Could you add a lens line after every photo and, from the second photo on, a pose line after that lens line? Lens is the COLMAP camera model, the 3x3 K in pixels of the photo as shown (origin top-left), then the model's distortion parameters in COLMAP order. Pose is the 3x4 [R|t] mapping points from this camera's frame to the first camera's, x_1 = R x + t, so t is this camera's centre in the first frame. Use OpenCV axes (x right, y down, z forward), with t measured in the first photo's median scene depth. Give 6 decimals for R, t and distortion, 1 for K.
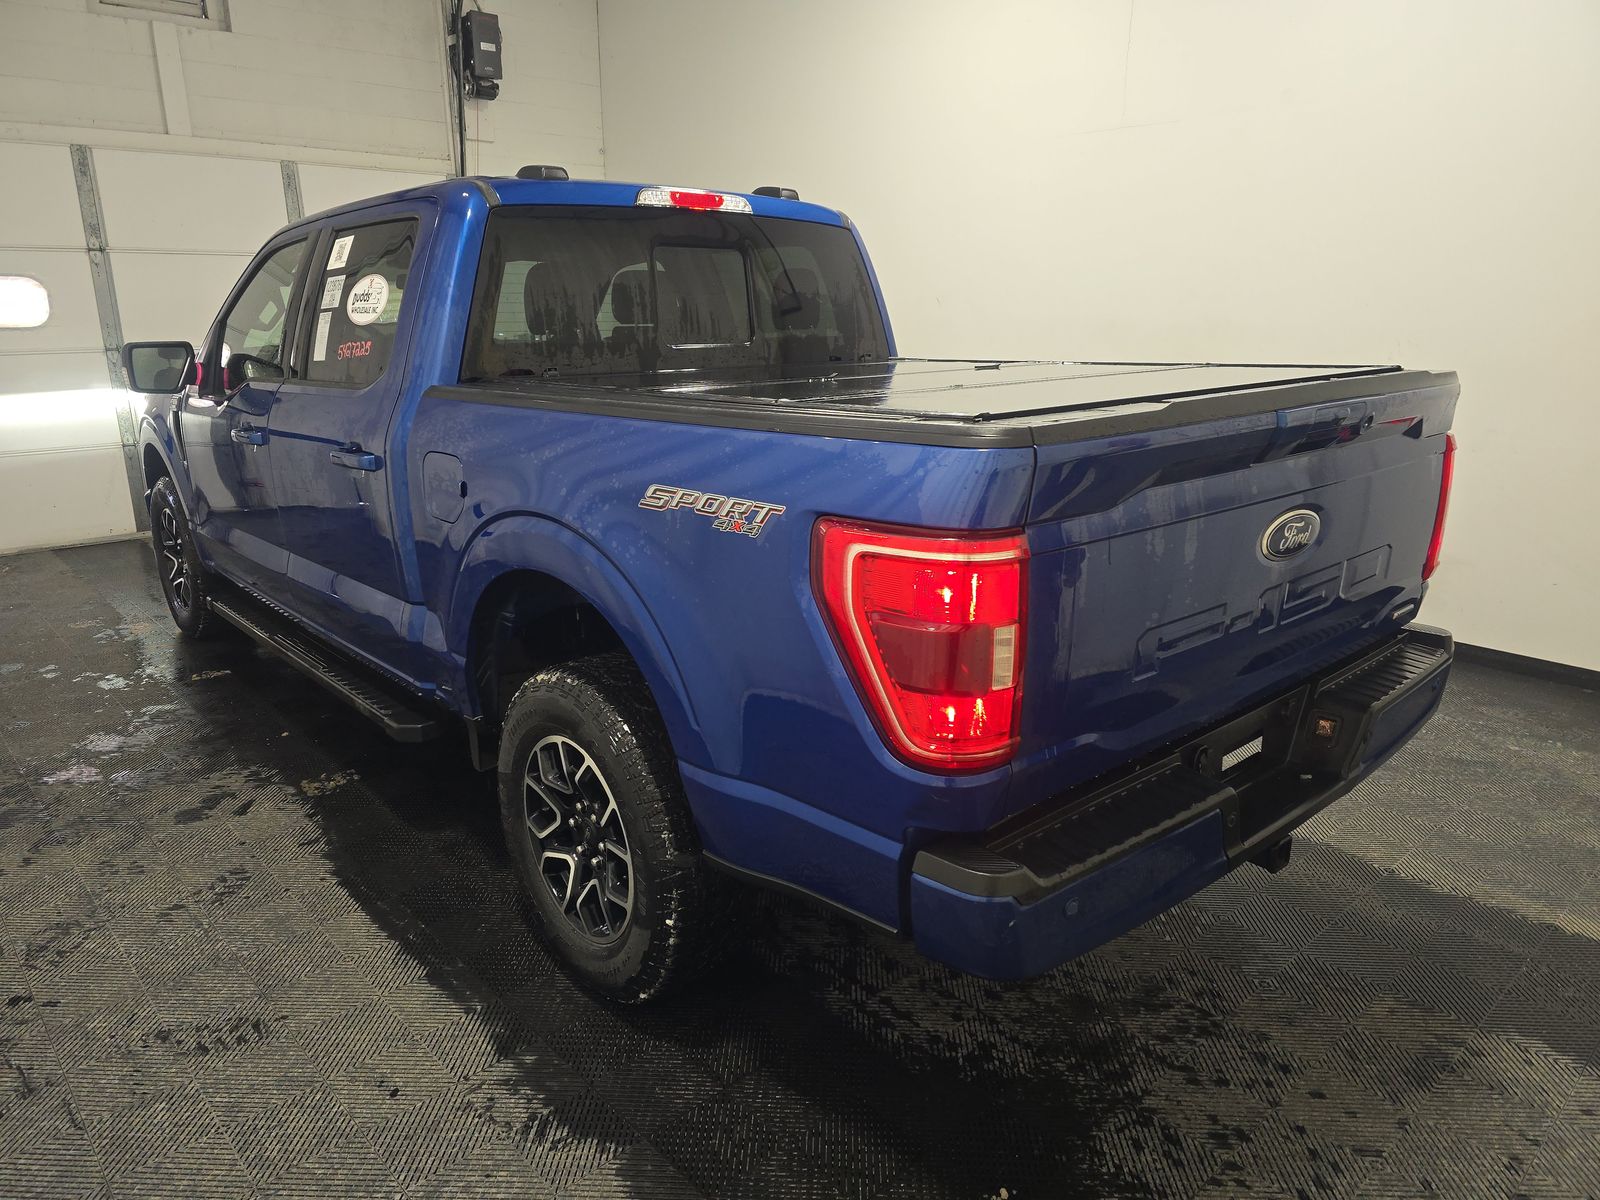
lens RADIAL K [[1083.3, 0, 800.0], [0, 1083.3, 600.0], [0, 0, 1]] dist [0.047045, -0.038570]
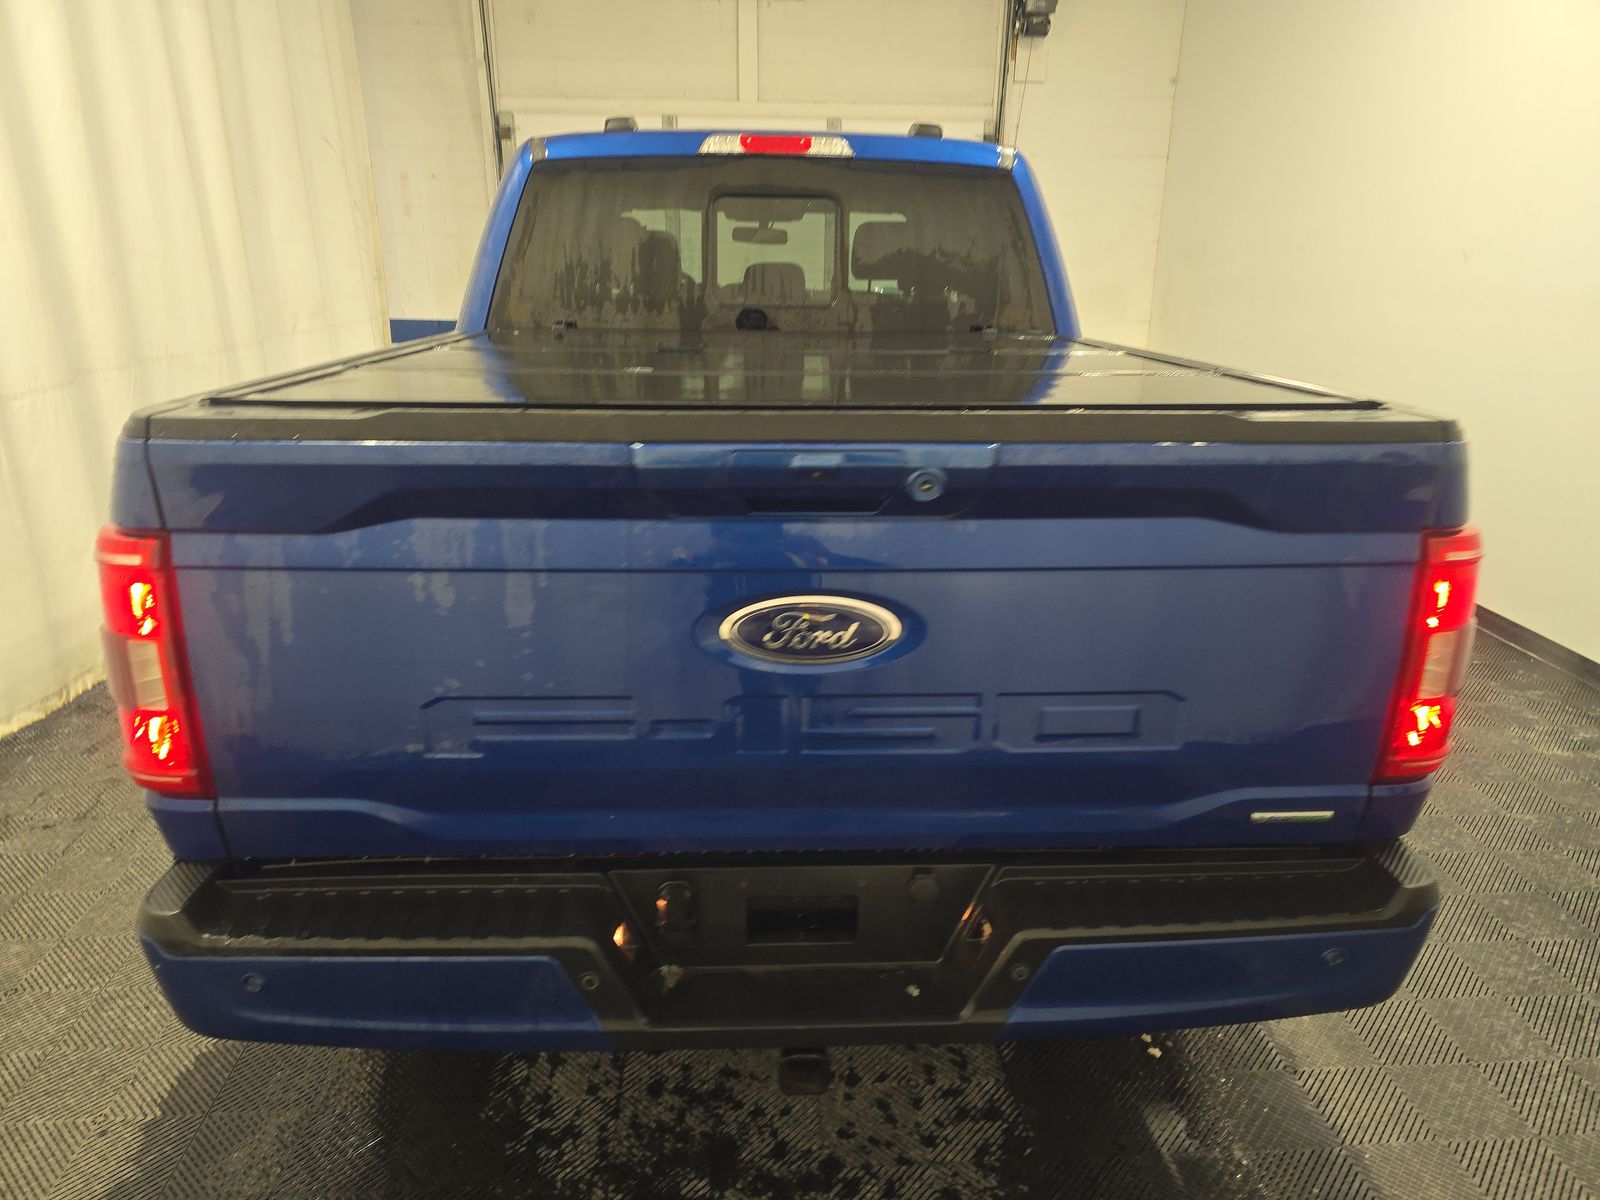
lens RADIAL K [[1083.3, 0, 800.0], [0, 1083.3, 600.0], [0, 0, 1]] dist [0.047045, -0.038570]
pose [[0.776345, 0.207474, -0.595183, 0.563216], [-0.180067, 0.977924, 0.106018, -0.099209], [0.604039, 0.024866, 0.796566, 0.307640]]
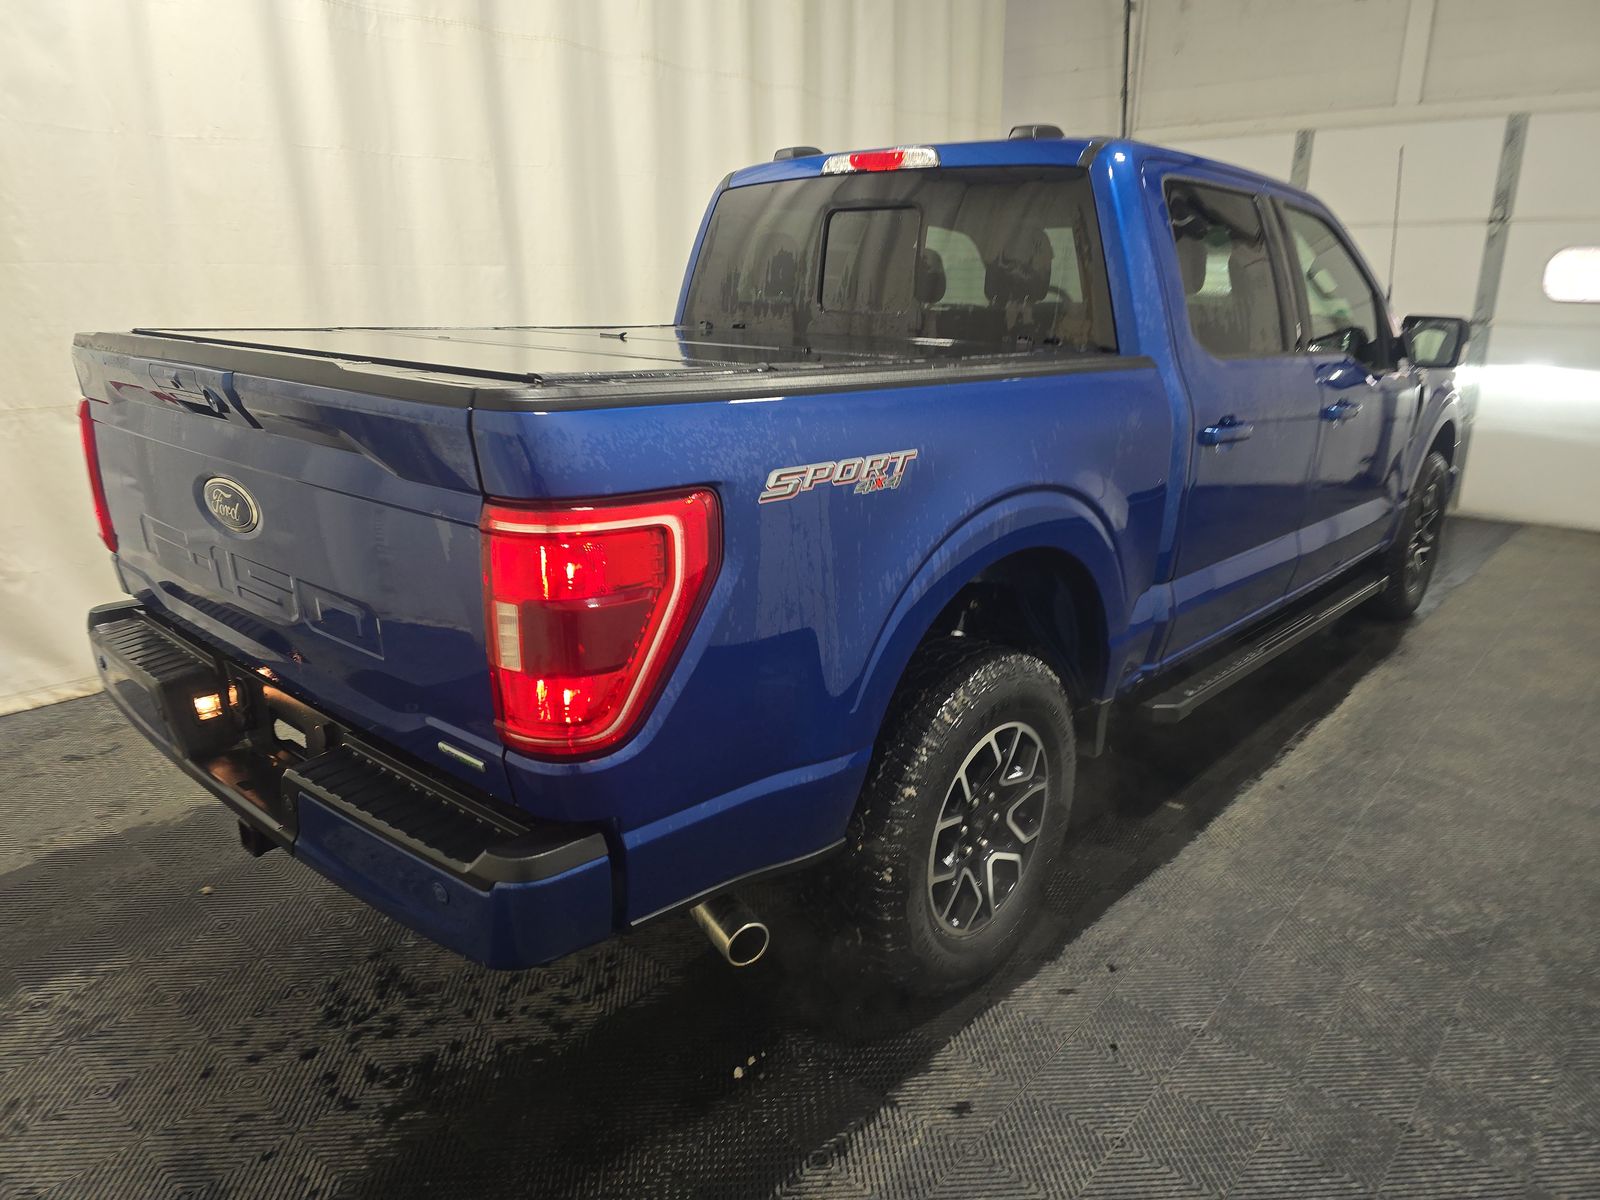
lens RADIAL K [[1083.3, 0, 800.0], [0, 1083.3, 600.0], [0, 0, 1]] dist [0.047045, -0.038570]
pose [[0.095041, 0.286784, -0.953269, 0.964284], [-0.270365, 0.929046, 0.252541, -0.240698], [0.958055, 0.233729, 0.165833, 0.901000]]
